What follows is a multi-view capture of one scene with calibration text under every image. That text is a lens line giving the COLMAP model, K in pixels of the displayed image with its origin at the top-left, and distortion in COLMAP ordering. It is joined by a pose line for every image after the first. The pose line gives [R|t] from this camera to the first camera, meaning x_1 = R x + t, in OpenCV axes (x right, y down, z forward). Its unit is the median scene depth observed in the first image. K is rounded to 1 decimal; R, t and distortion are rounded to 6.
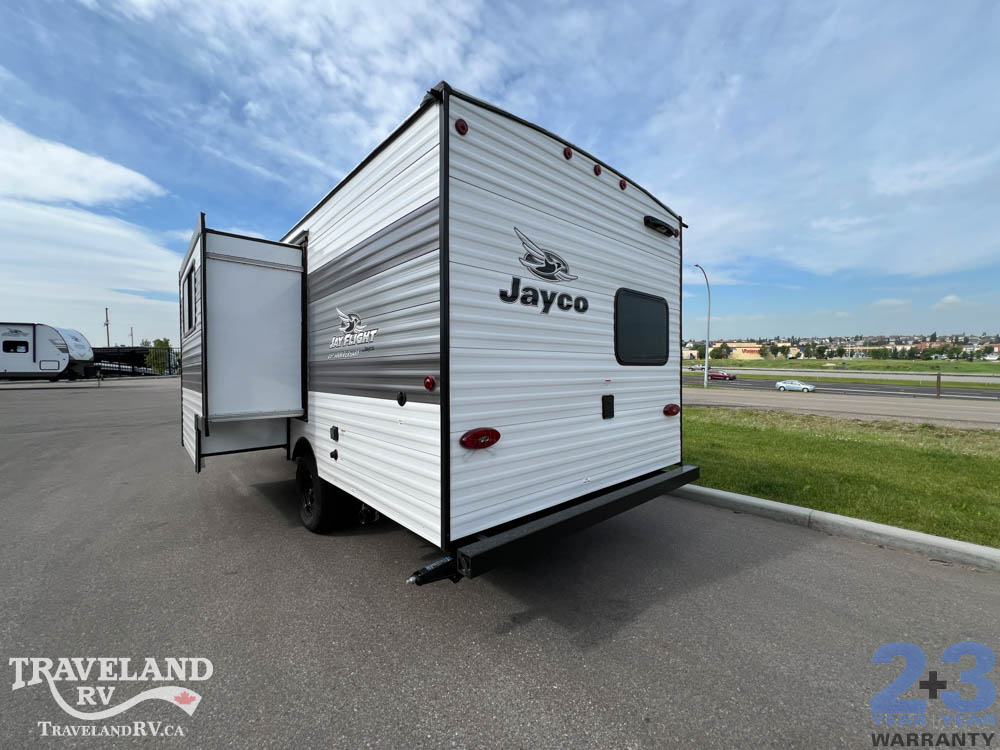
lens RADIAL K [[399.2, 0, 494.8], [0, 399.2, 374.8], [0, 0, 1]] dist [-0.001762, 0.001016]
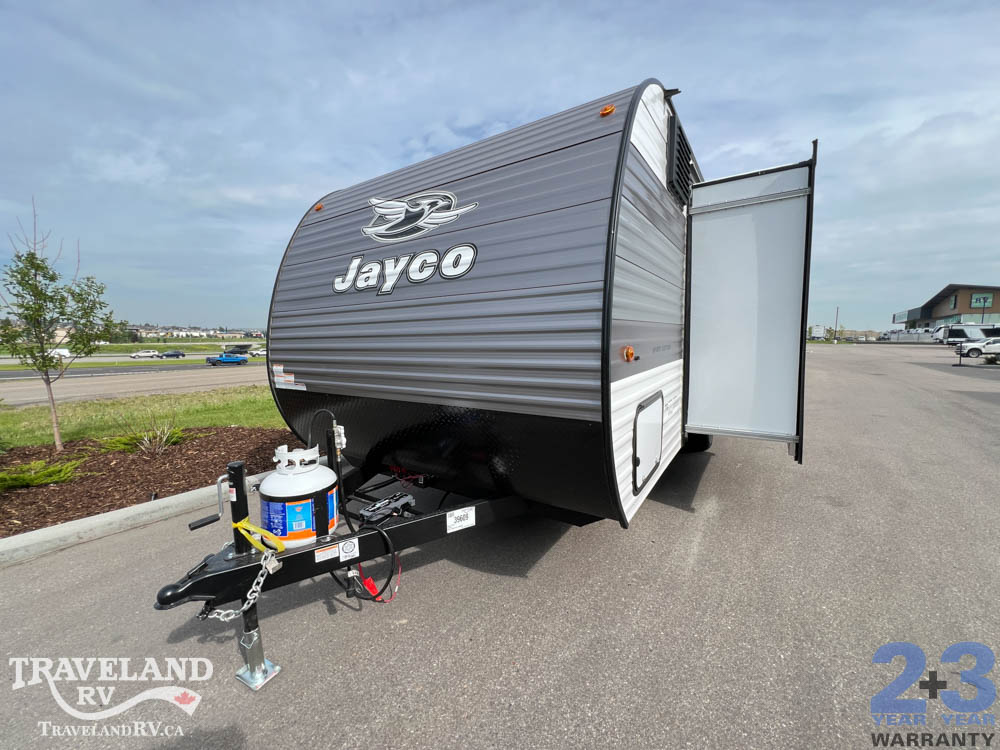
lens RADIAL K [[399.2, 0, 493.0], [0, 399.2, 369.2], [0, 0, 1]] dist [-0.001762, 0.001016]
pose [[-0.254535, -0.068366, 0.964644, -2.208925], [0.042095, 0.995769, 0.081679, -0.041120], [-0.966147, 0.061397, -0.250581, 2.840434]]
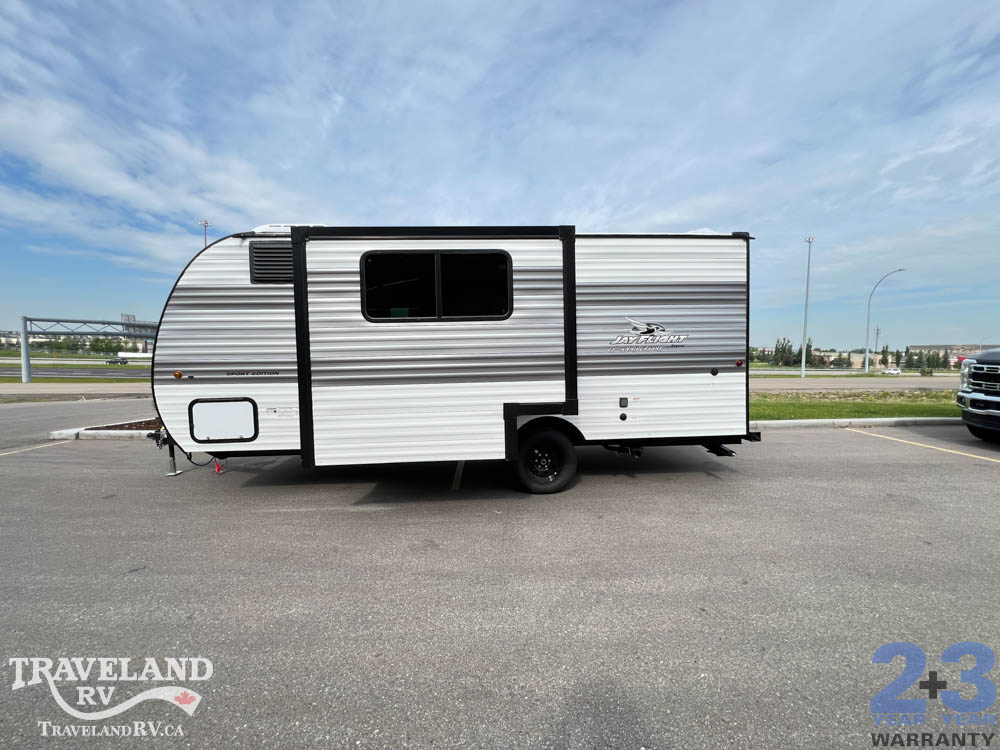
lens RADIAL K [[399.2, 0, 492.5], [0, 399.2, 373.1], [0, 0, 1]] dist [-0.001762, 0.001016]
pose [[0.620964, -0.029411, 0.783287, -2.062390], [0.025979, 0.999519, 0.016935, 0.002414], [-0.783408, 0.009833, 0.621430, 0.518216]]
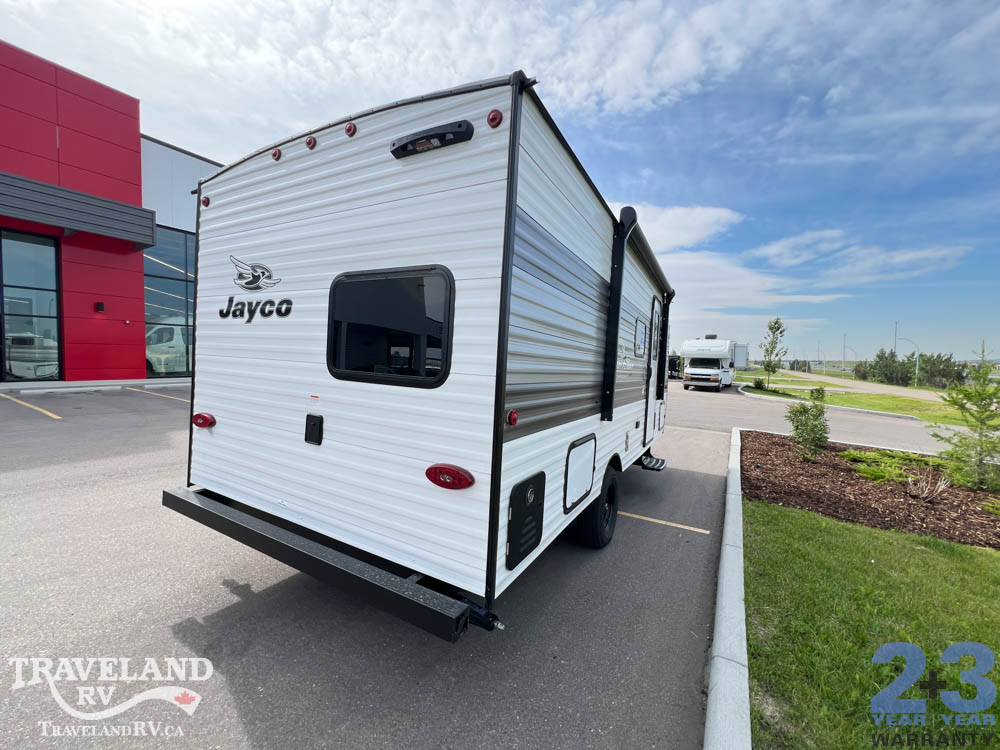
lens RADIAL K [[399.2, 0, 502.1], [0, 399.2, 374.4], [0, 0, 1]] dist [-0.001762, 0.001016]
pose [[0.337870, 0.045779, -0.940079, 1.223749], [-0.068453, 0.997366, 0.023967, -0.078350], [0.938700, 0.056253, 0.340114, 1.141632]]
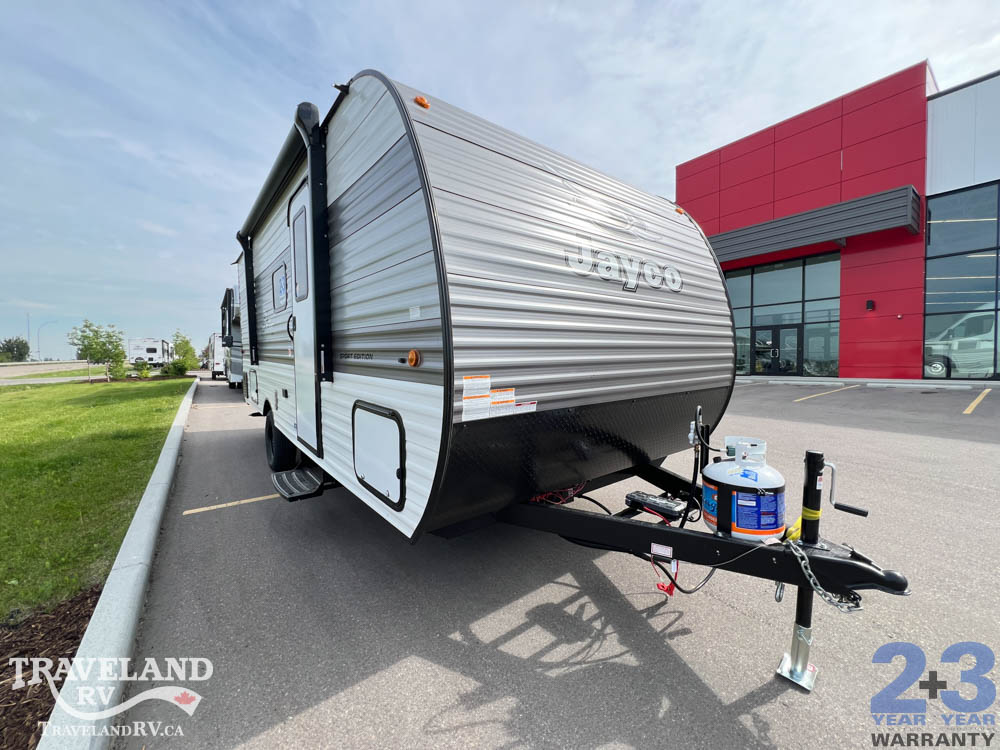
lens RADIAL K [[399.2, 0, 499.4], [0, 399.2, 371.8], [0, 0, 1]] dist [-0.001762, 0.001016]
pose [[-0.997915, 0.013566, 0.063100, -1.089174], [0.017908, 0.997472, 0.068773, -0.034572], [-0.062007, 0.069759, -0.995635, 3.703140]]
